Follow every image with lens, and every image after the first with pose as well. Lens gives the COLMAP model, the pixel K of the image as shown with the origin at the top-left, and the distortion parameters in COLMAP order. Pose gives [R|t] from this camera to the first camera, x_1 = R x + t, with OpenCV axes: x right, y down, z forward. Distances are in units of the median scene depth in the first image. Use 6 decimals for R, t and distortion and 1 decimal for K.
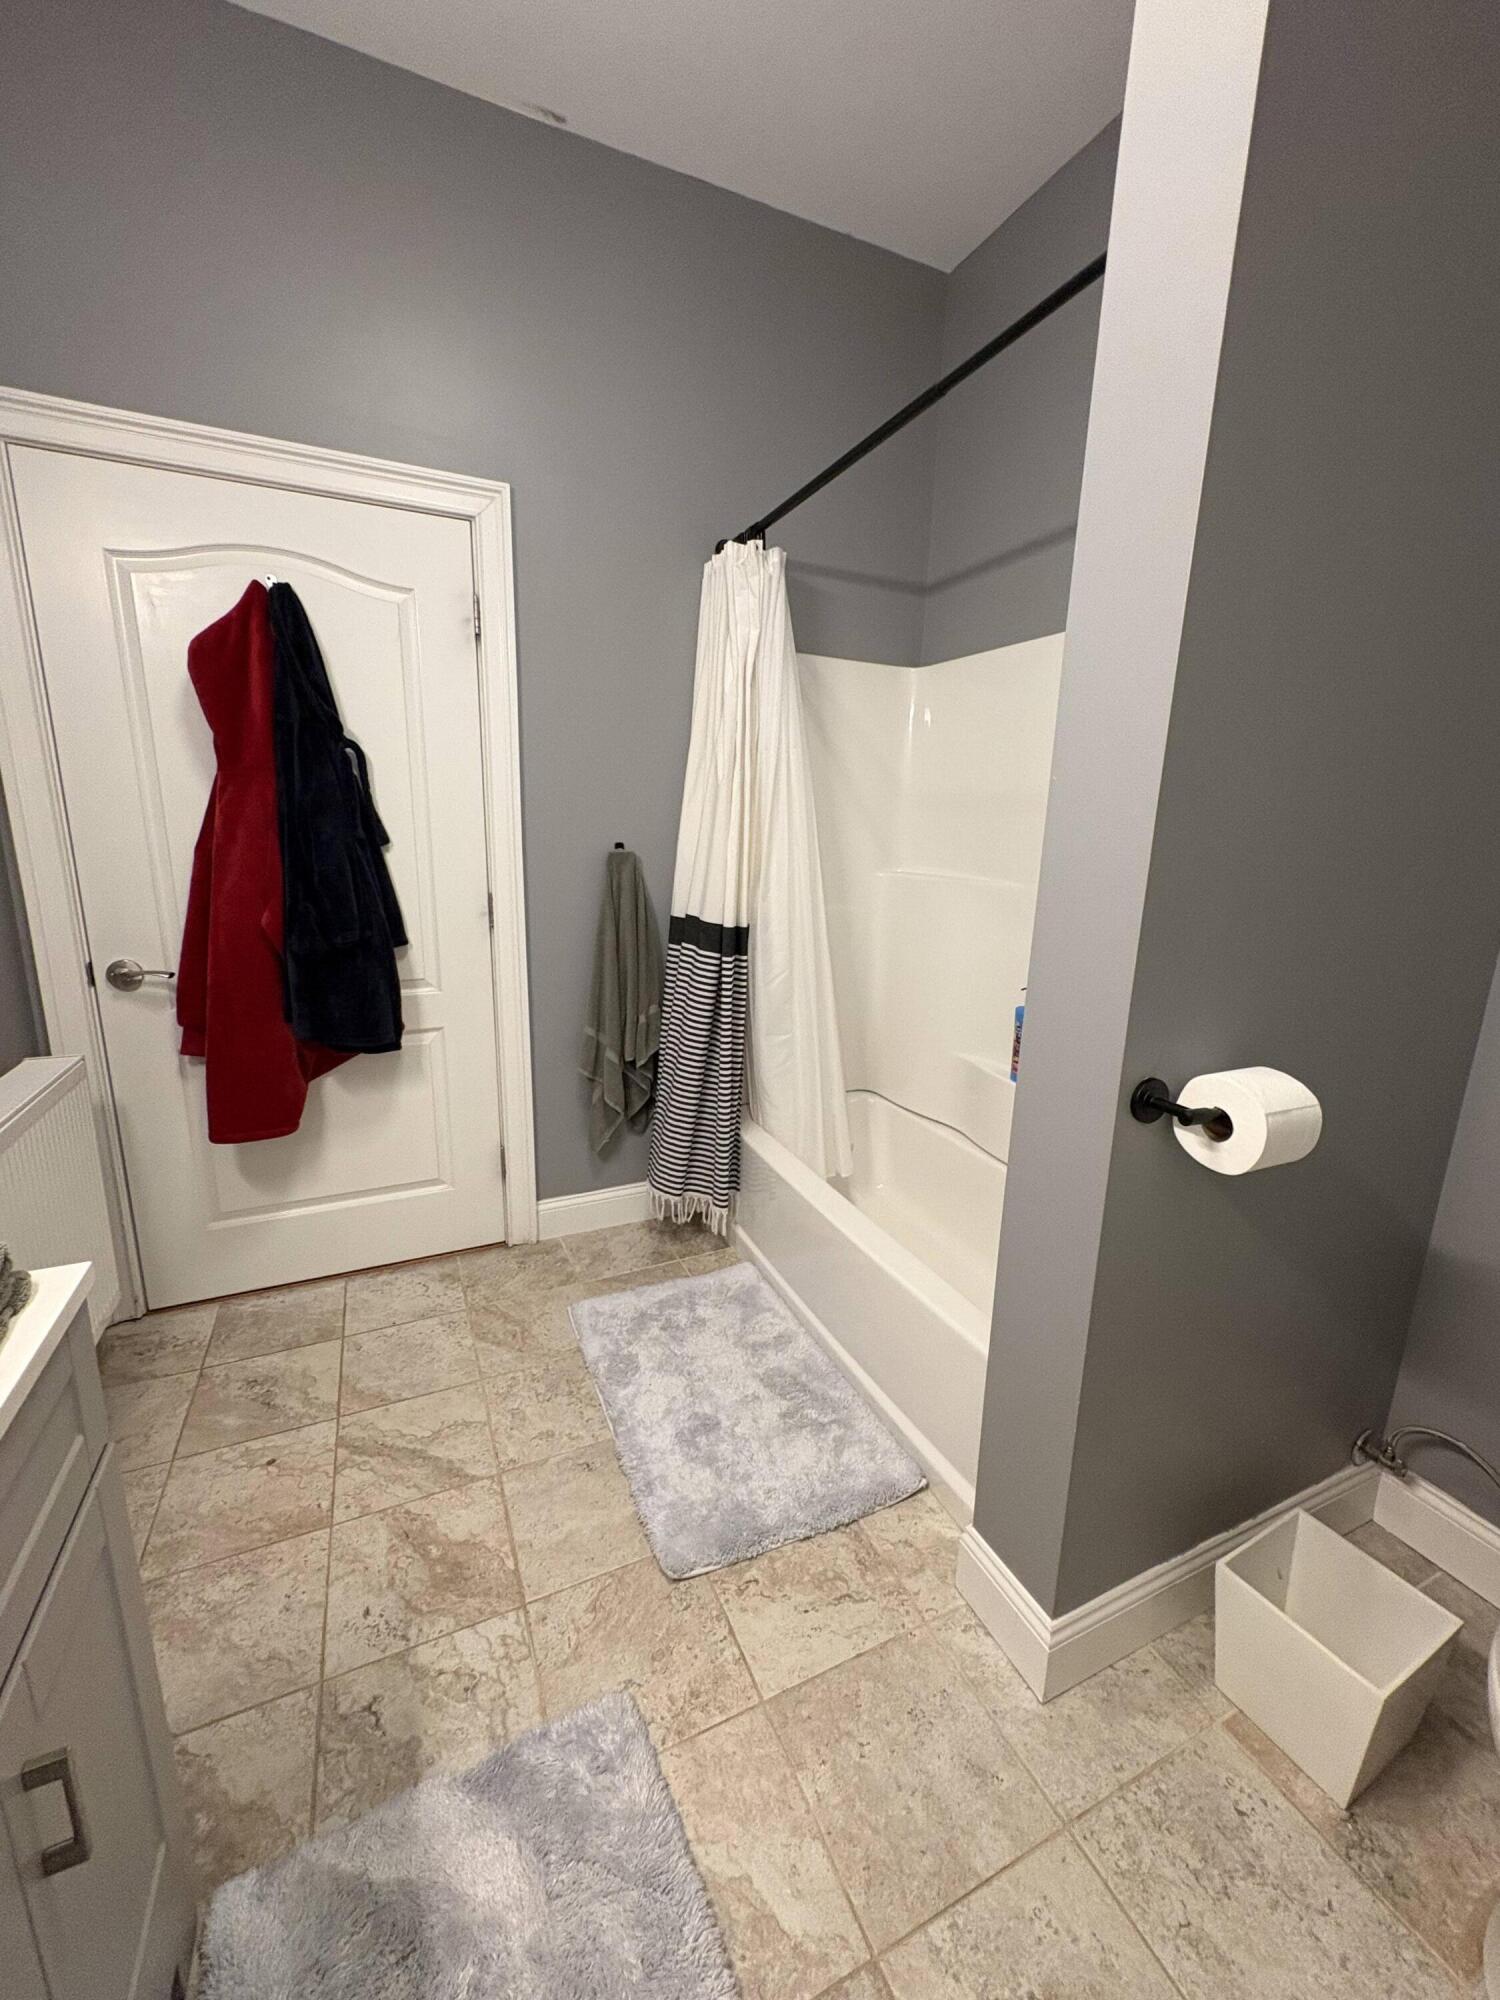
lens RADIAL K [[794.4, 0, 749.1], [0, 794.4, 1000.9], [0, 0, 1]] dist [-0.000764, 0.000015]
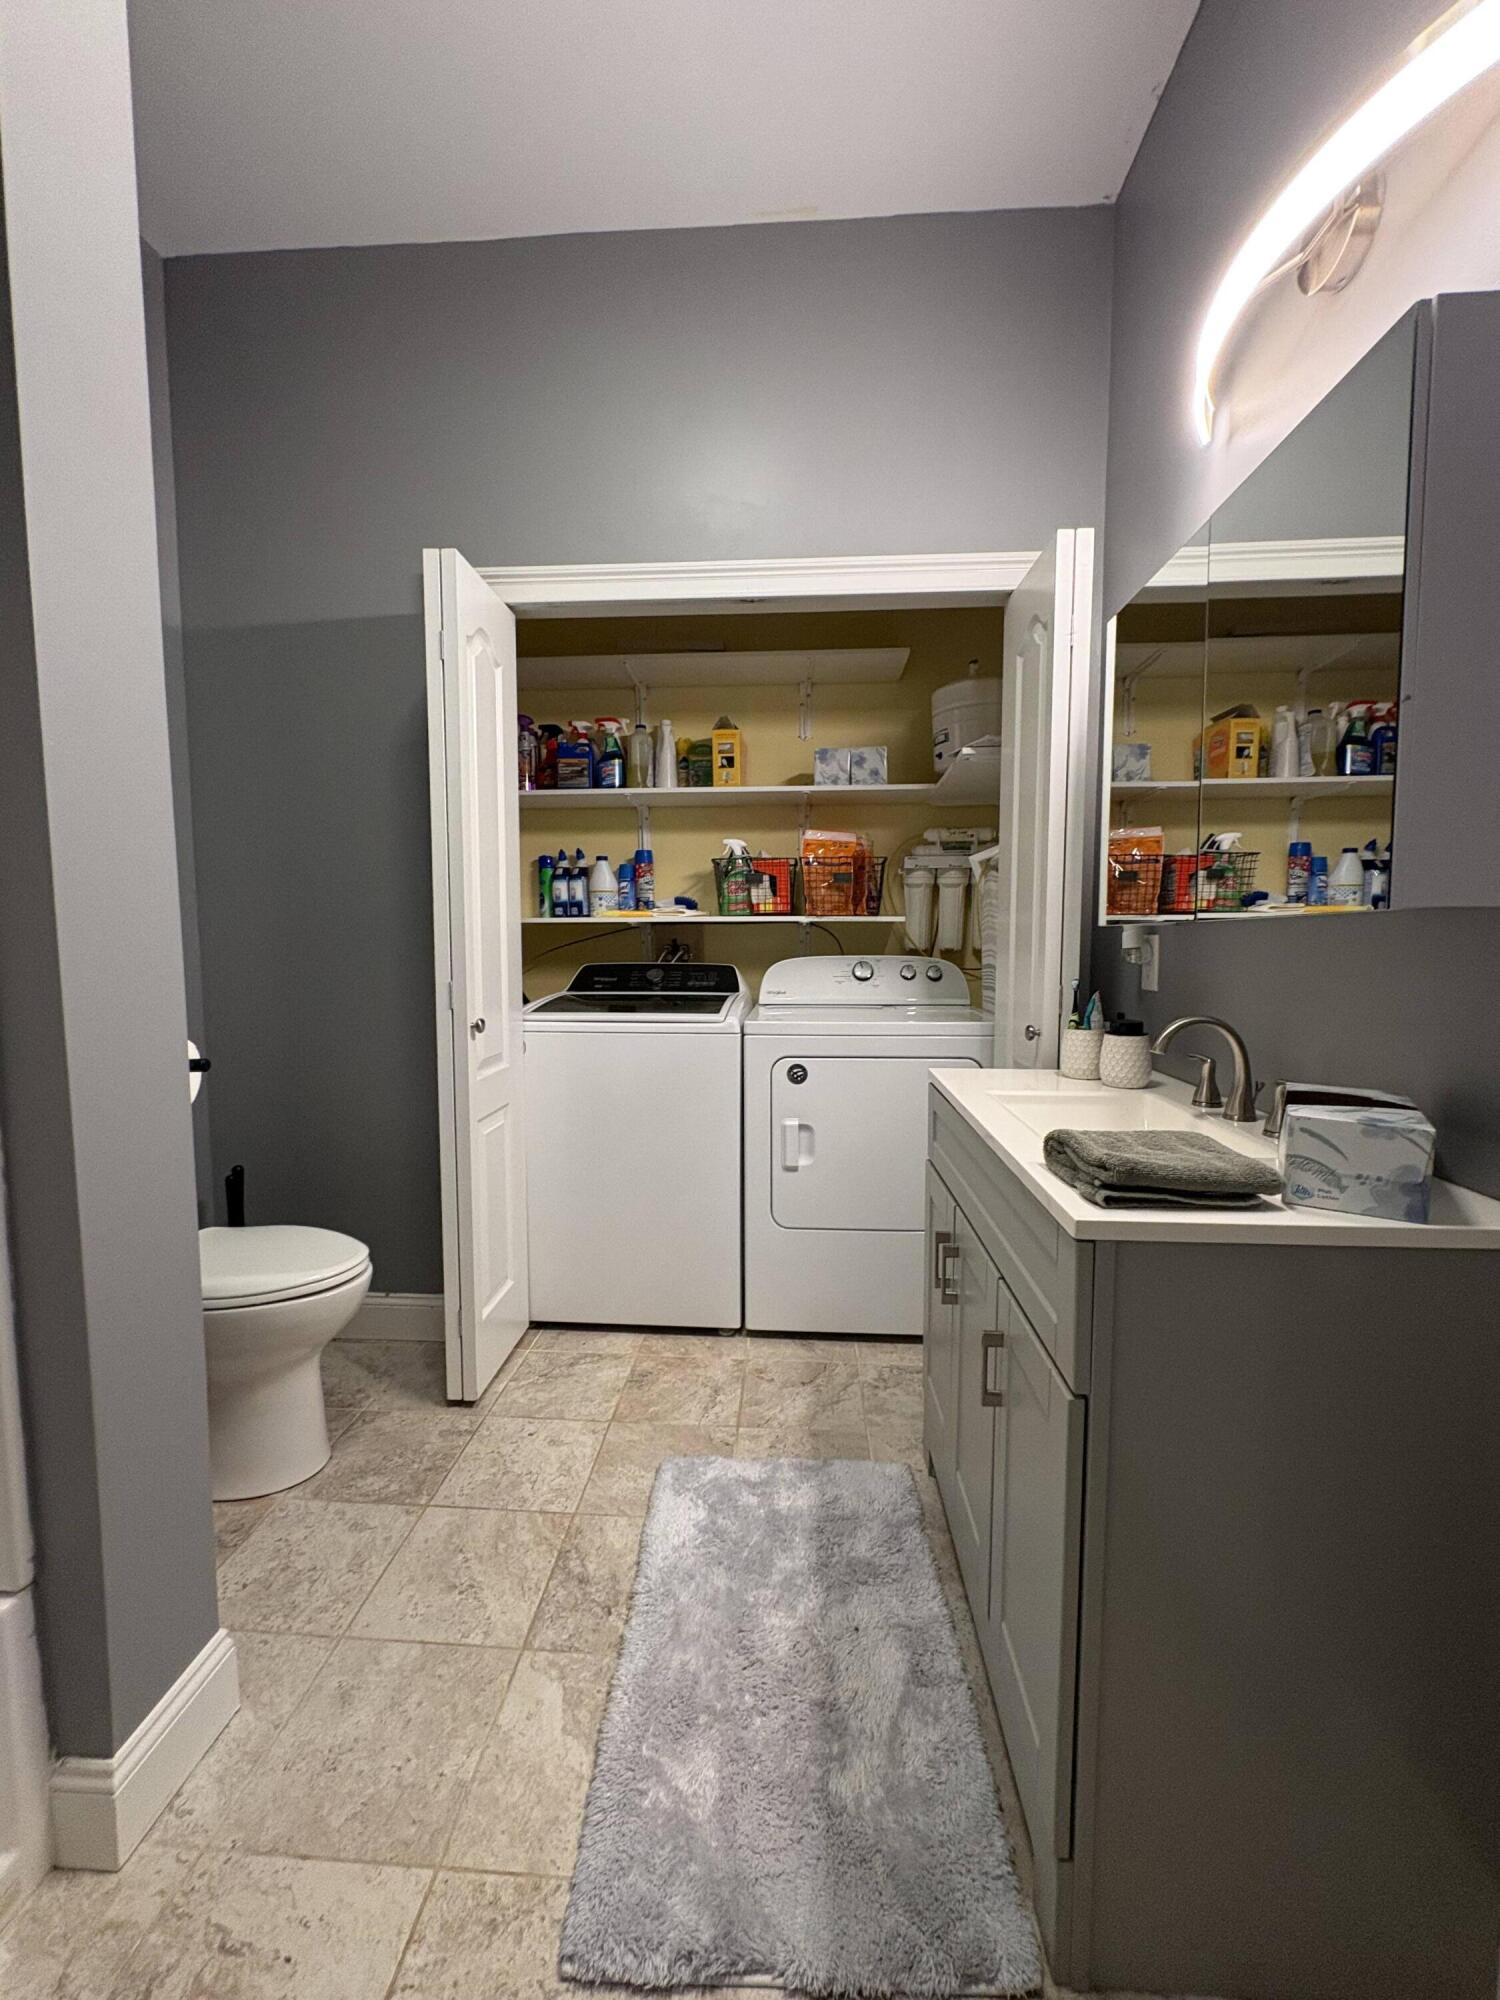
lens RADIAL K [[794.4, 0, 747.7], [0, 794.4, 997.1], [0, 0, 1]] dist [-0.000764, 0.000015]
pose [[-0.879743, -0.059597, 0.471699, -0.621862], [0.084866, 0.956496, 0.279129, -0.183350], [-0.467813, 0.285593, -0.836413, 1.333753]]
